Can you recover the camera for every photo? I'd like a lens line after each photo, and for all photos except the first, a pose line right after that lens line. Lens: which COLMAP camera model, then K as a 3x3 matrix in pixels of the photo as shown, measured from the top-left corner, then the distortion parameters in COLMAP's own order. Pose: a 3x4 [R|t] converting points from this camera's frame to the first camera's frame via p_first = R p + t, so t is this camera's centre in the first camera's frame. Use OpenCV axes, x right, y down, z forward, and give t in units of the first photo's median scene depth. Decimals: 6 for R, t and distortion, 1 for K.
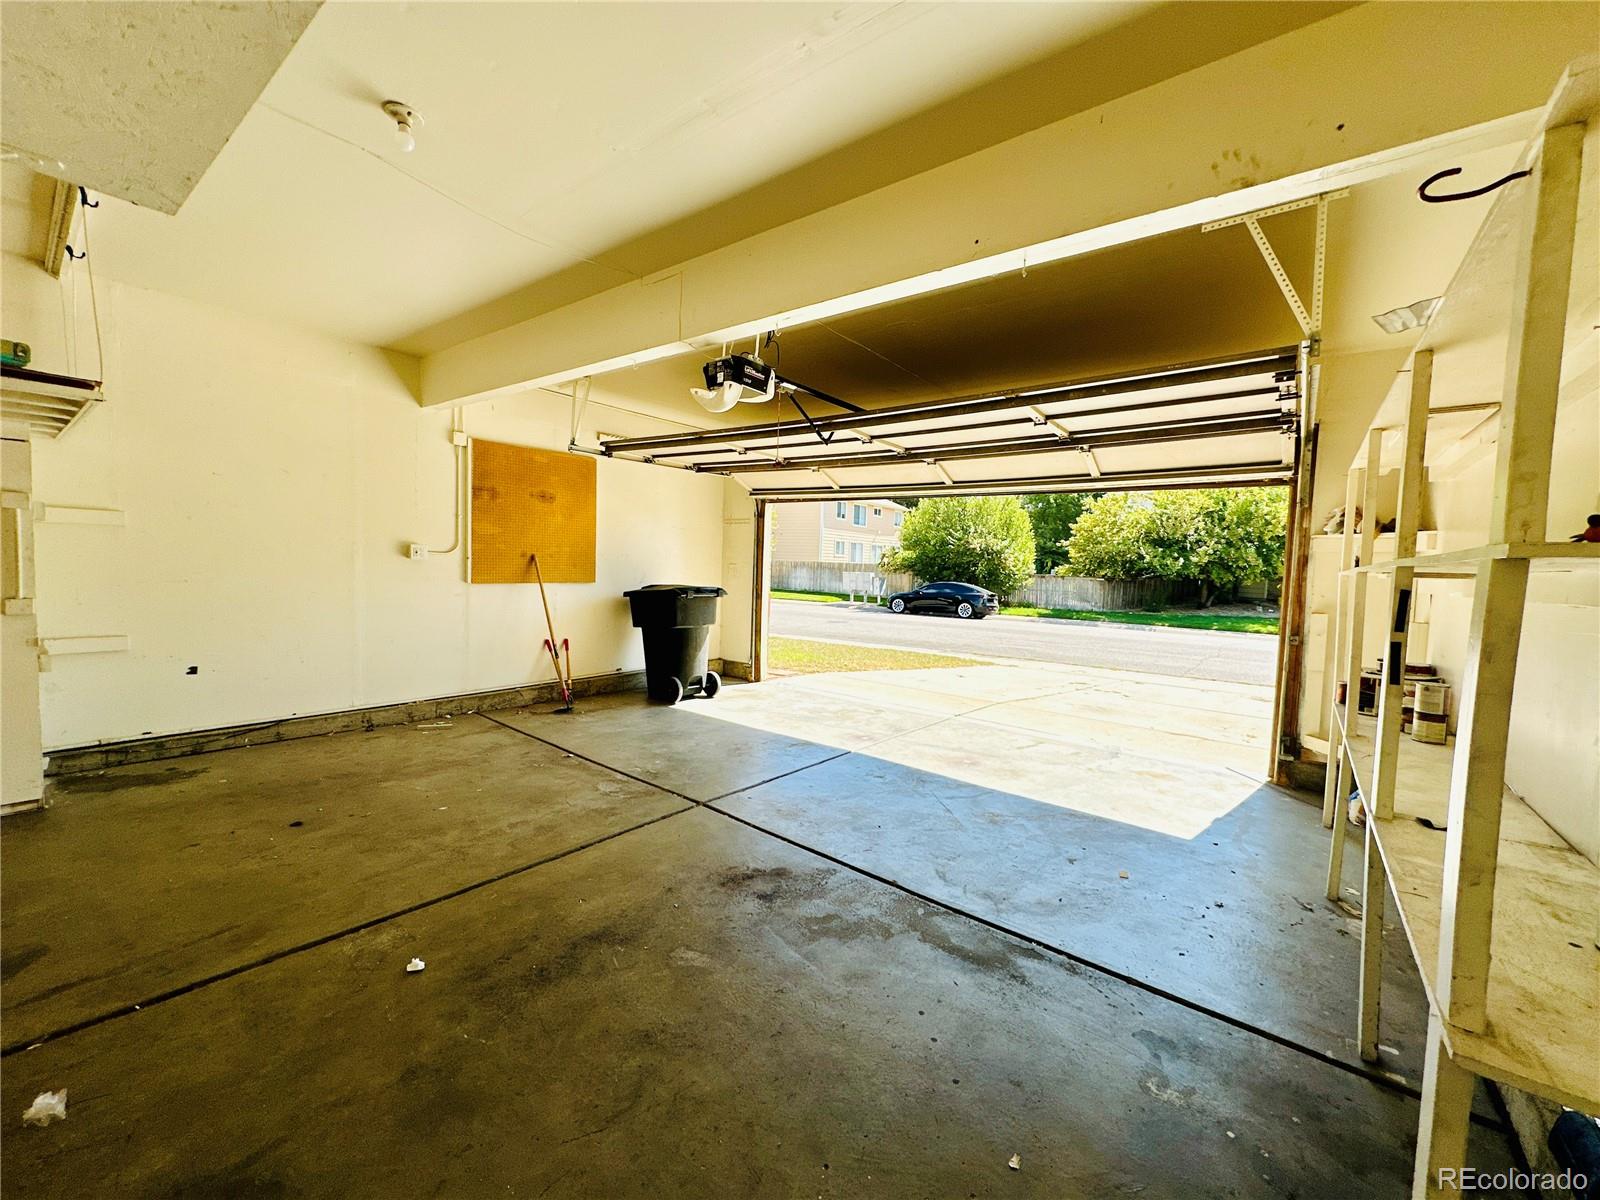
lens RADIAL K [[635.2, 0, 798.0], [0, 635.2, 596.8], [0, 0, 1]] dist [-0.003840, 0.001750]
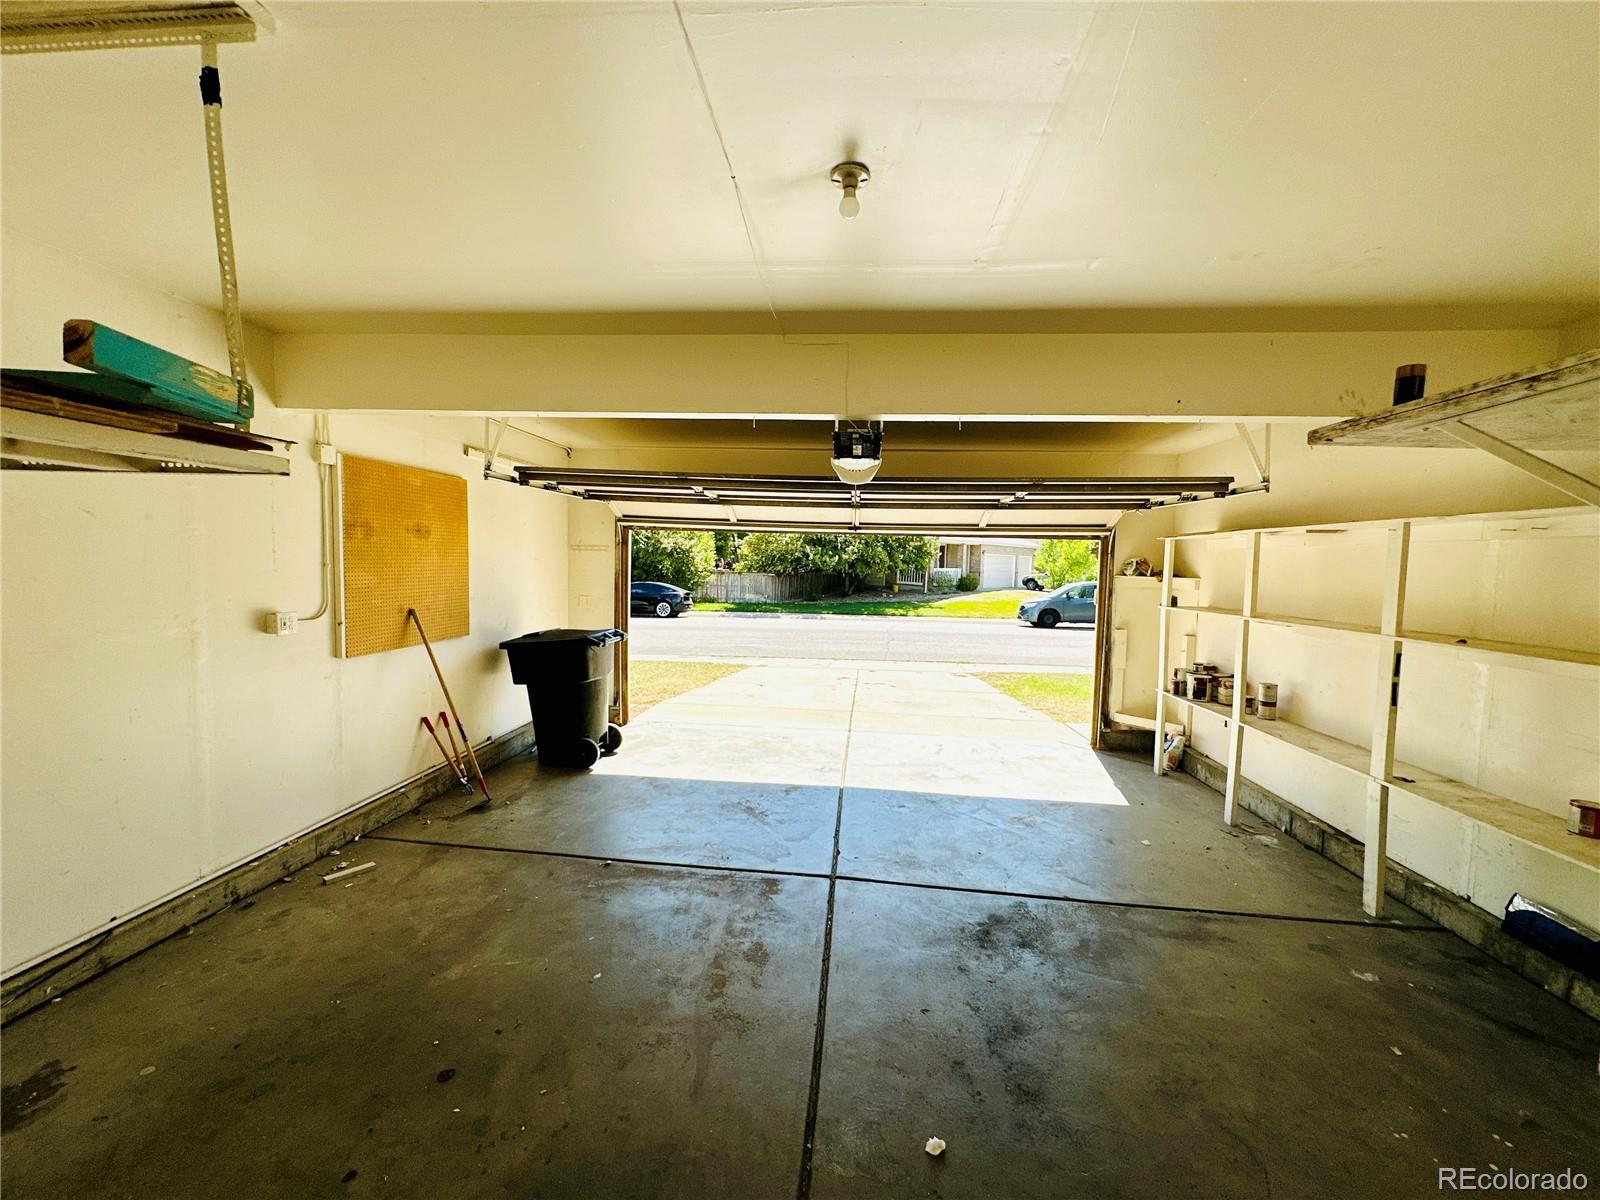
lens RADIAL K [[635.2, 0, 802.3], [0, 635.2, 598.8], [0, 0, 1]] dist [-0.003840, 0.001750]
pose [[0.842699, -0.045960, 0.536420, -0.430070], [0.035338, 0.998923, 0.030073, -0.084537], [-0.537224, -0.006387, 0.843415, 0.118819]]
